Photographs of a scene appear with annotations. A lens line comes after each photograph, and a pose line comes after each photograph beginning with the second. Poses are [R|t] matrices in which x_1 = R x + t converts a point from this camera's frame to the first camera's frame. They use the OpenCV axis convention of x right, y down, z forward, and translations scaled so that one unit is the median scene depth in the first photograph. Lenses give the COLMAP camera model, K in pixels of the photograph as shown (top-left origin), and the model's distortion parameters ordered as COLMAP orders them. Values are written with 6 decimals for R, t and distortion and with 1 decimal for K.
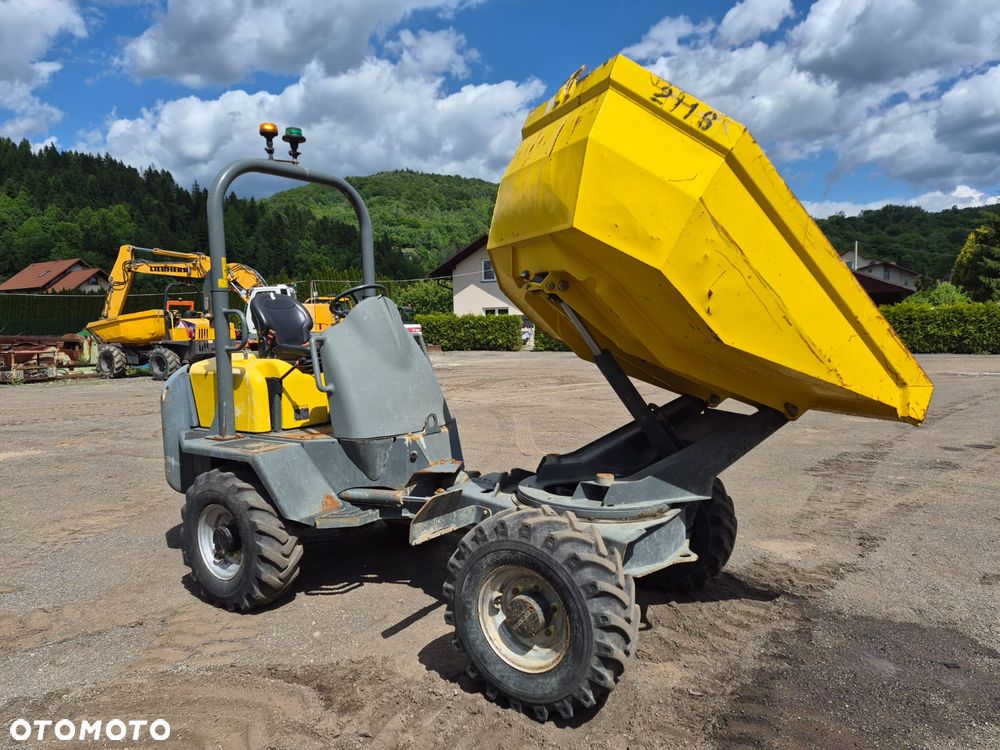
lens RADIAL K [[700.8, 0, 500.0], [0, 700.8, 375.0], [0, 0, 1]] dist [0.077102, -0.082716]
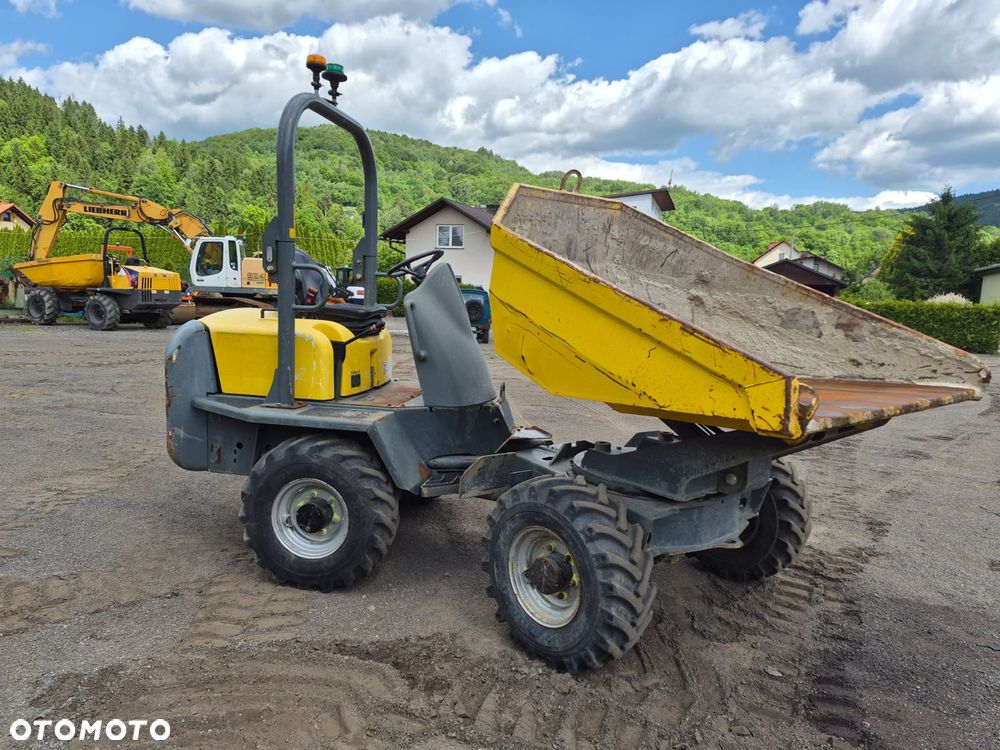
lens RADIAL K [[700.7, 0, 512.8], [0, 700.7, 387.4], [0, 0, 1]] dist [0.048607, -0.039742]
pose [[0.993036, 0.048197, 0.107498, -0.028002], [-0.054534, 0.996895, 0.056810, -0.000017], [-0.104426, -0.062277, 0.992581, 0.006864]]
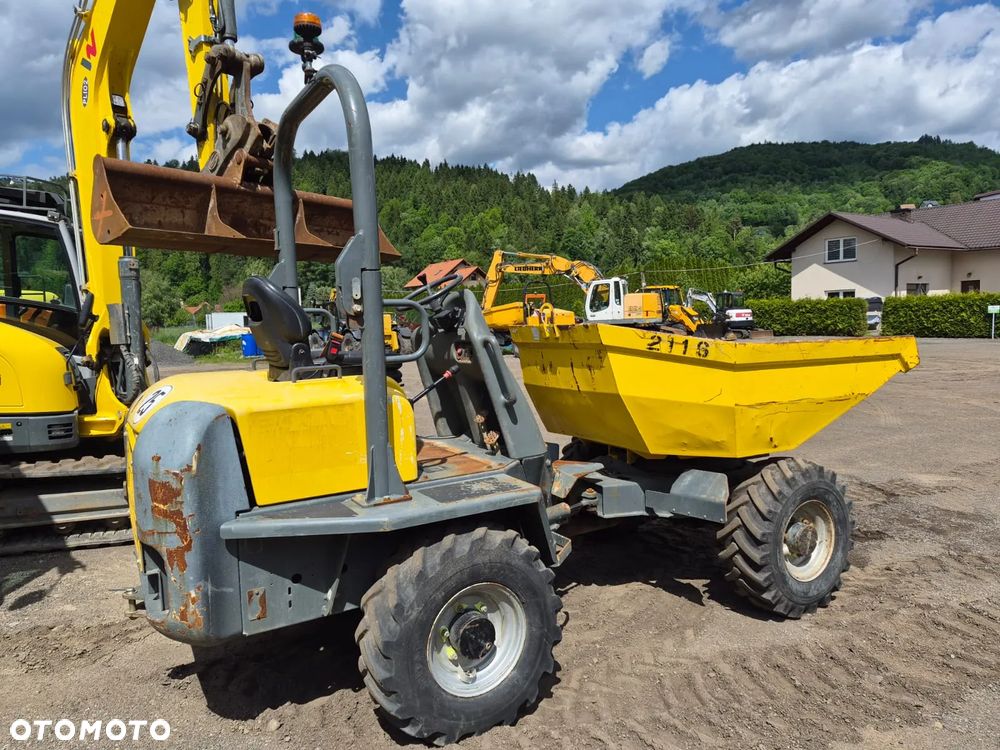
lens RADIAL K [[700.8, 0, 500.0], [0, 700.8, 375.0], [0, 0, 1]] dist [0.077102, -0.082716]
pose [[0.888091, 0.030445, -0.458658, 0.063815], [-0.021089, 0.999452, 0.025508, 0.006449], [0.459183, -0.012981, 0.888247, -0.123946]]
